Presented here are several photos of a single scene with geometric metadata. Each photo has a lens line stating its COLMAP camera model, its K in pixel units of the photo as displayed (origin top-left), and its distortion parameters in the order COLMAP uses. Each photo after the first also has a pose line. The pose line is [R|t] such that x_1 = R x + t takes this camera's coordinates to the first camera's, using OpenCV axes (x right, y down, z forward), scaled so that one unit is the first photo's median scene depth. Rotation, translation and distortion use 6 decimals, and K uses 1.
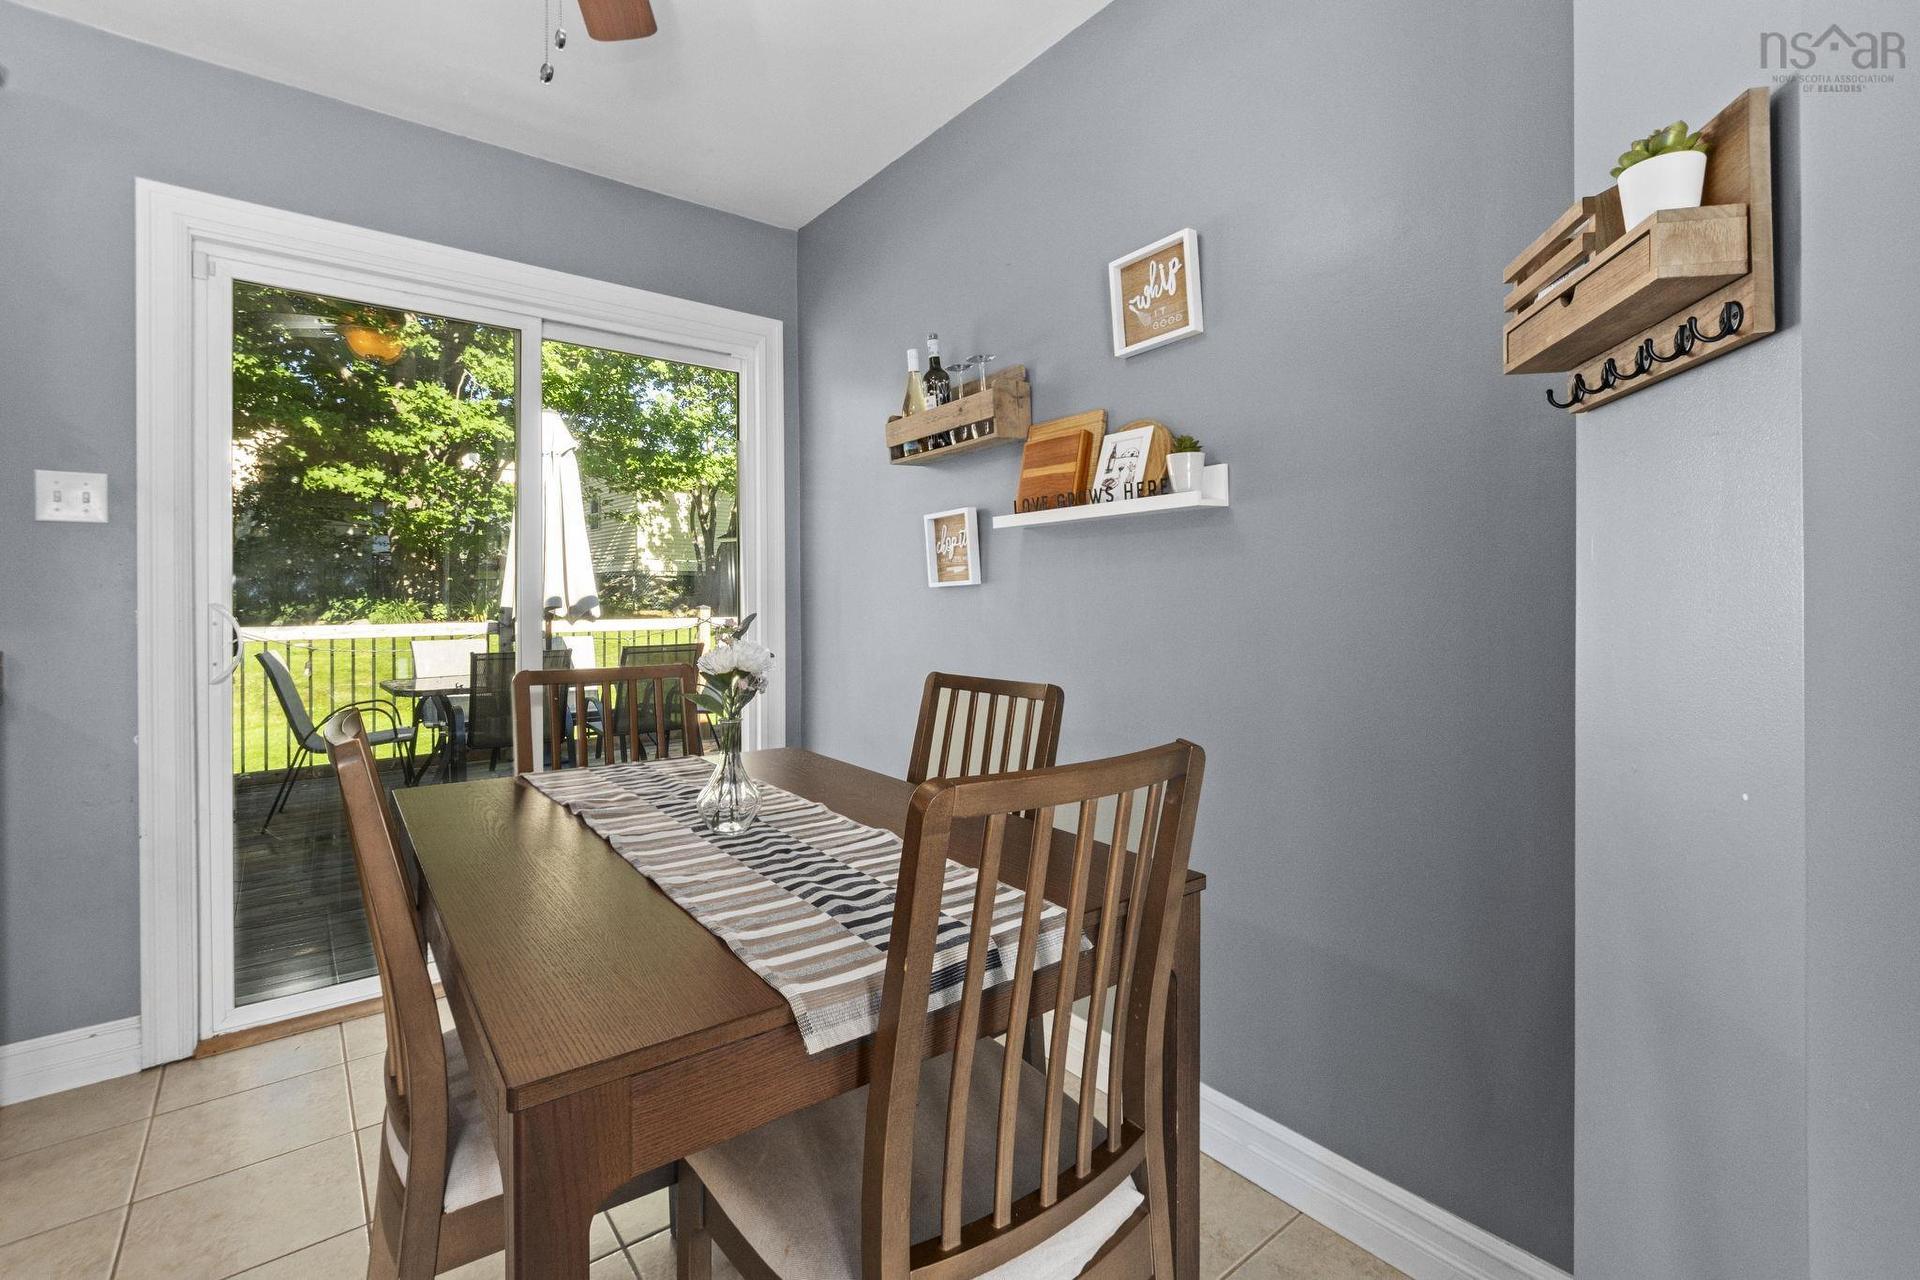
lens RADIAL K [[852.0, 0, 968.5], [0, 852.0, 611.7], [0, 0, 1]] dist [0.003395, -0.005999]
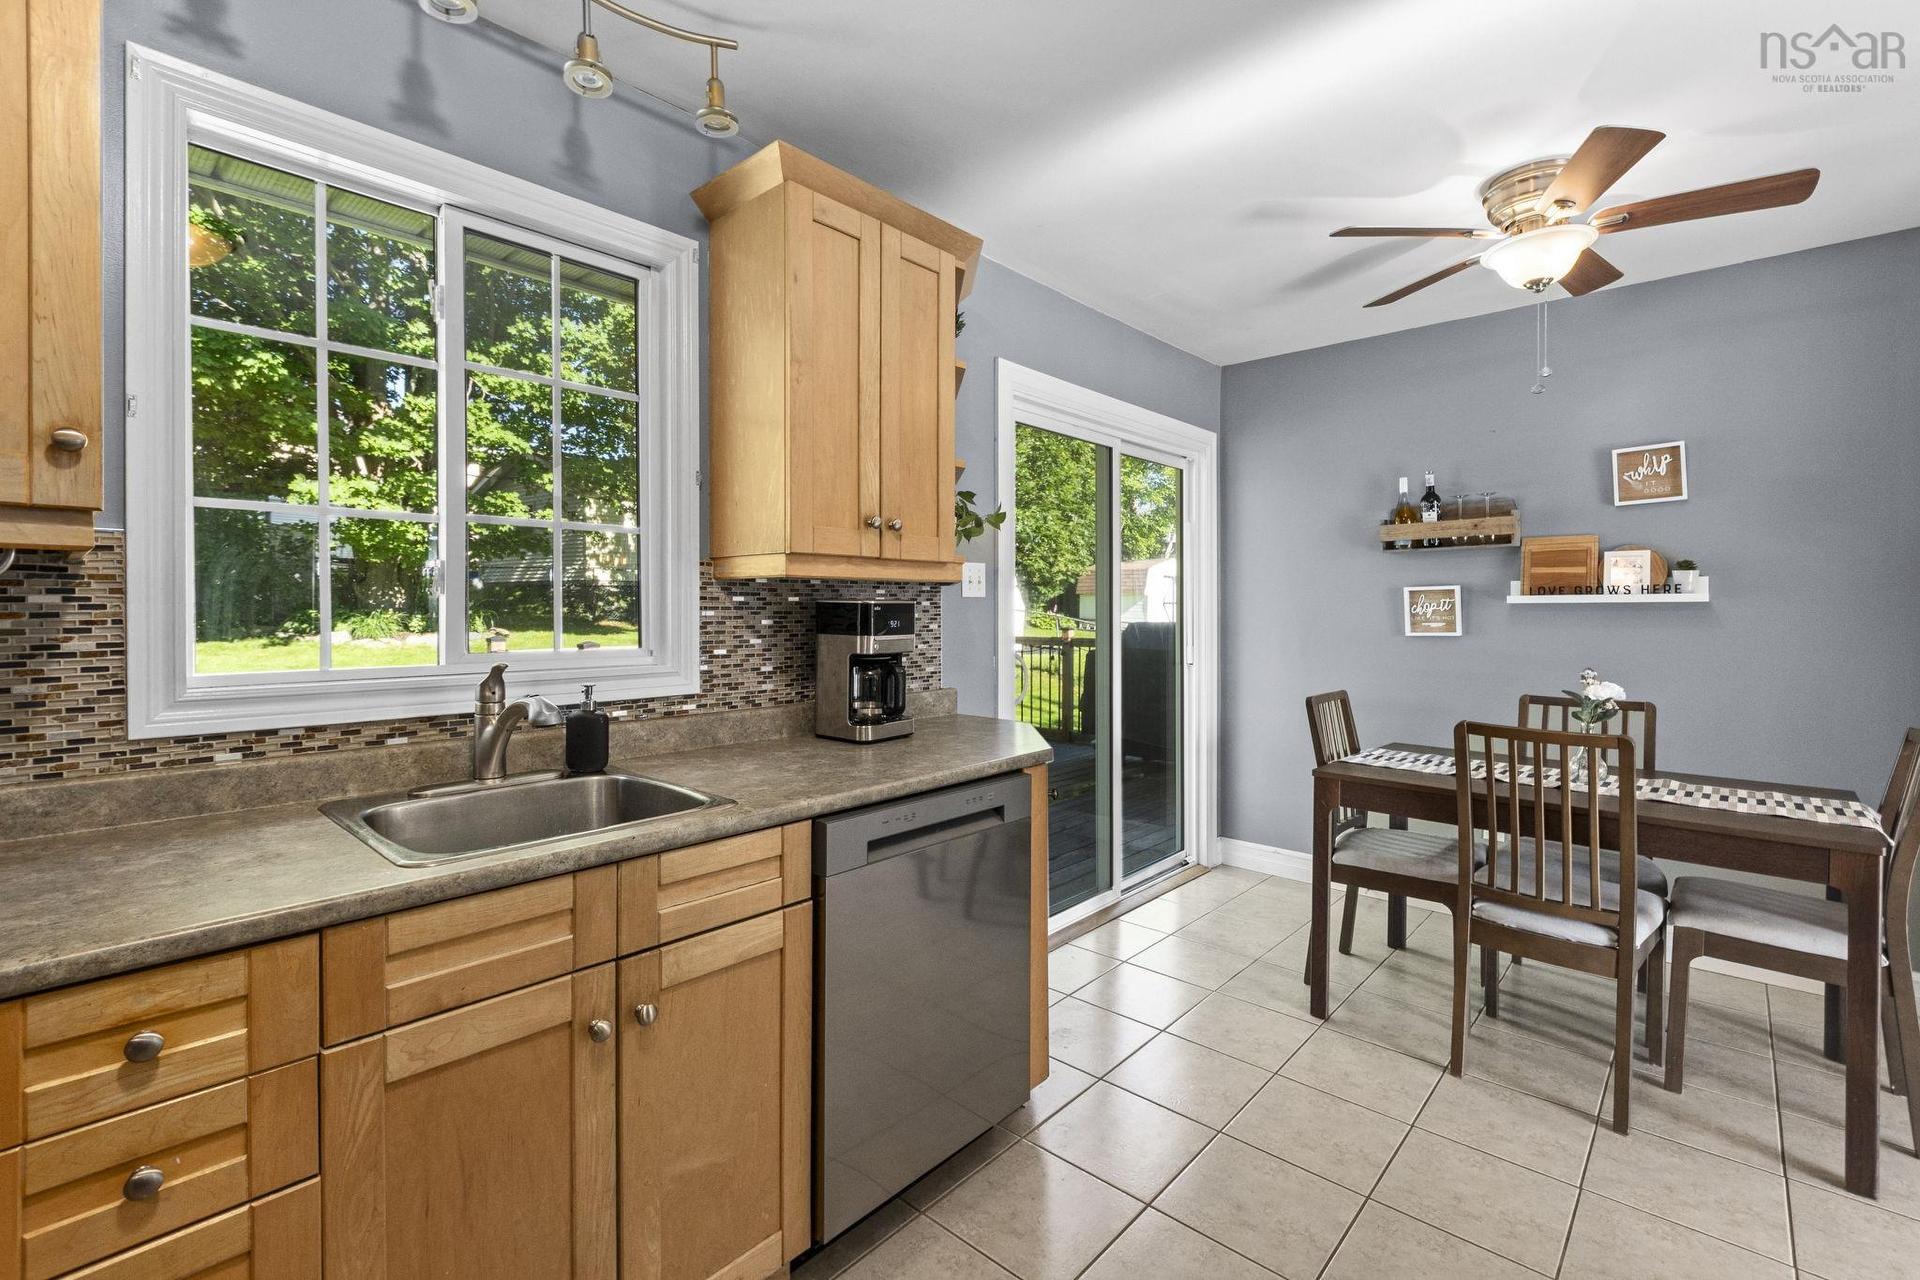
lens RADIAL K [[852.0, 0, 968.5], [0, 852.0, 611.7], [0, 0, 1]] dist [0.003395, -0.005999]
pose [[0.984691, -0.000110, 0.174309, -1.271294], [0.000851, 0.999991, -0.004176, -0.079039], [-0.174307, 0.004261, 0.984682, -0.395976]]
